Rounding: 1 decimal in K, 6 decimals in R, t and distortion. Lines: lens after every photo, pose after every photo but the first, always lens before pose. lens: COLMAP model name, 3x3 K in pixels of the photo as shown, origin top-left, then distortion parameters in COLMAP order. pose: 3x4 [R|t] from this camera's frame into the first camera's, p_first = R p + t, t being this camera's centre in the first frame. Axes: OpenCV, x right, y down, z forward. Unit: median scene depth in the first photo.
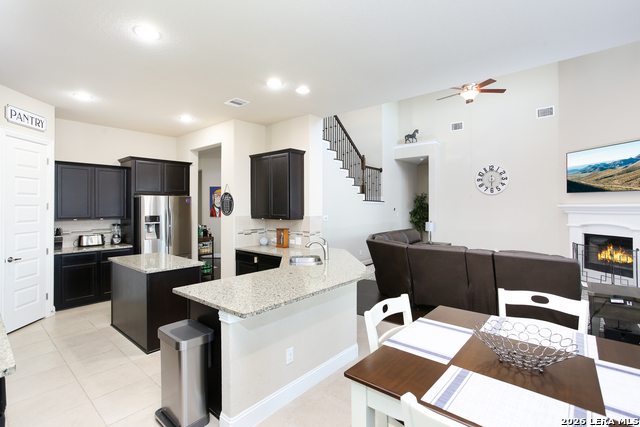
lens RADIAL K [[304.1, 0, 314.2], [0, 304.1, 198.7], [0, 0, 1]] dist [-0.021420, 0.019424]
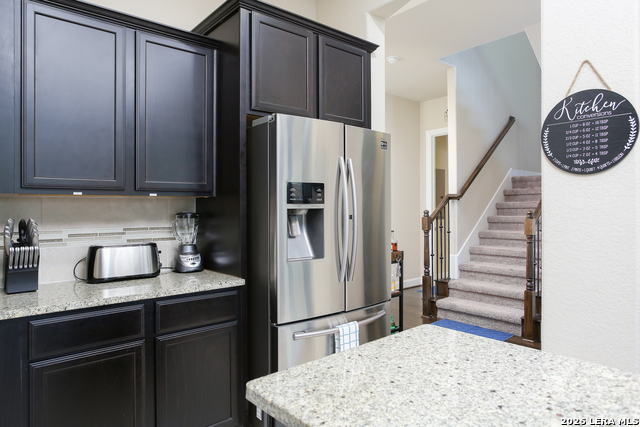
lens RADIAL K [[409.5, 0, 319.9], [0, 409.5, 206.8], [0, 0, 1]] dist [-0.000883, -0.000155]
pose [[0.988769, -0.010477, -0.149081, -0.446230], [0.013535, 0.999718, 0.019515, 0.070562], [0.148835, -0.021314, 0.988632, 0.575786]]
